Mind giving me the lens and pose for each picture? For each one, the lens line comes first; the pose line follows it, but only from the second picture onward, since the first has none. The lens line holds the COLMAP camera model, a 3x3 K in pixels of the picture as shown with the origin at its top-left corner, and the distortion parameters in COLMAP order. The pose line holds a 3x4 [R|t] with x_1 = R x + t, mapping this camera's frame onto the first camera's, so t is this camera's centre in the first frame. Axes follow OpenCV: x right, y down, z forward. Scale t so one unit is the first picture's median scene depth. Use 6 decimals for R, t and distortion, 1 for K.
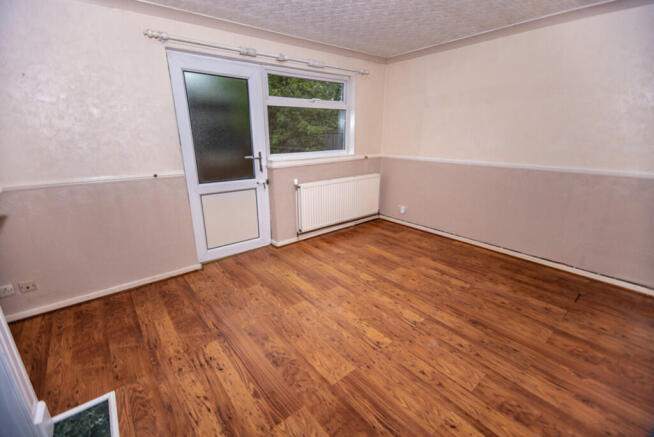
lens RADIAL K [[288.6, 0, 327.2], [0, 288.6, 220.2], [0, 0, 1]] dist [0.025483, -0.000353]
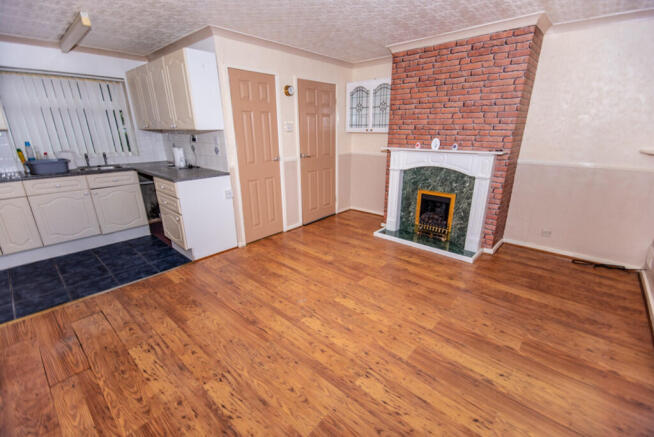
lens RADIAL K [[288.6, 0, 328.0], [0, 288.6, 221.0], [0, 0, 1]] dist [0.025483, -0.000353]
pose [[-0.987255, 0.059440, -0.147628, 0.364978], [-0.036234, 0.819313, 0.572200, -0.508826], [0.154965, 0.570257, -0.806717, 1.603730]]
